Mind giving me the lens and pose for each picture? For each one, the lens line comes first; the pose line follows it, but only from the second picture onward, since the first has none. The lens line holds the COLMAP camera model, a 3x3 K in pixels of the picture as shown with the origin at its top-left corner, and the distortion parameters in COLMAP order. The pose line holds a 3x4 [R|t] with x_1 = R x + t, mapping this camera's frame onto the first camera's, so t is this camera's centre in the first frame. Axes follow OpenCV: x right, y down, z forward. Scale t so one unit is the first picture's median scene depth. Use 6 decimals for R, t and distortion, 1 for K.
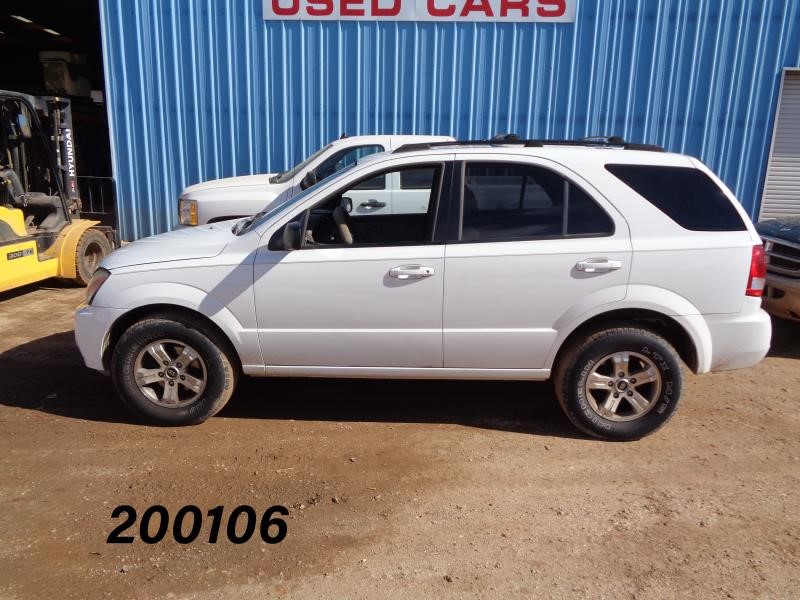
lens RADIAL K [[596.7, 0, 398.3], [0, 596.7, 301.8], [0, 0, 1]] dist [-0.002485, -0.009126]
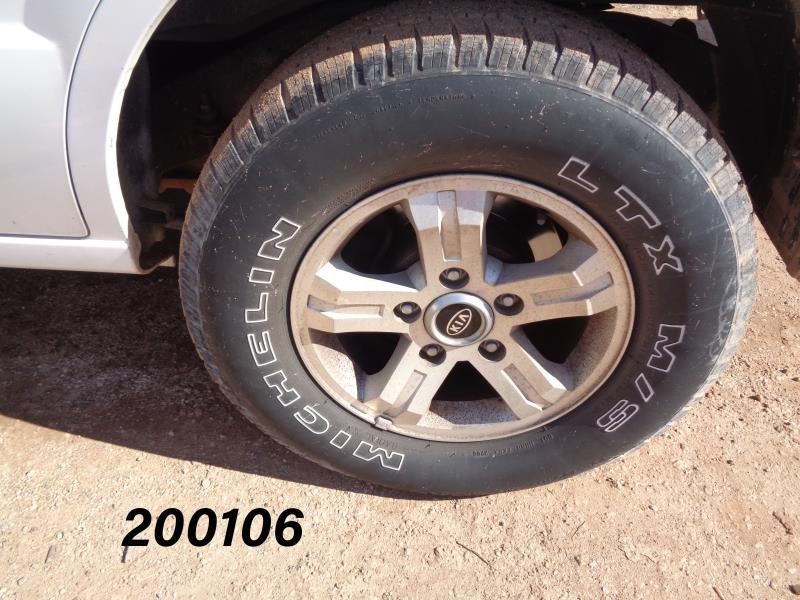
lens RADIAL K [[596.7, 0, 401.2], [0, 596.7, 300.7], [0, 0, 1]] dist [-0.002485, -0.009126]
pose [[0.999719, 0.023187, 0.004938, 0.354092], [-0.023131, 0.908400, 0.417461, 0.041156], [0.005194, -0.417458, 0.908681, 0.802310]]
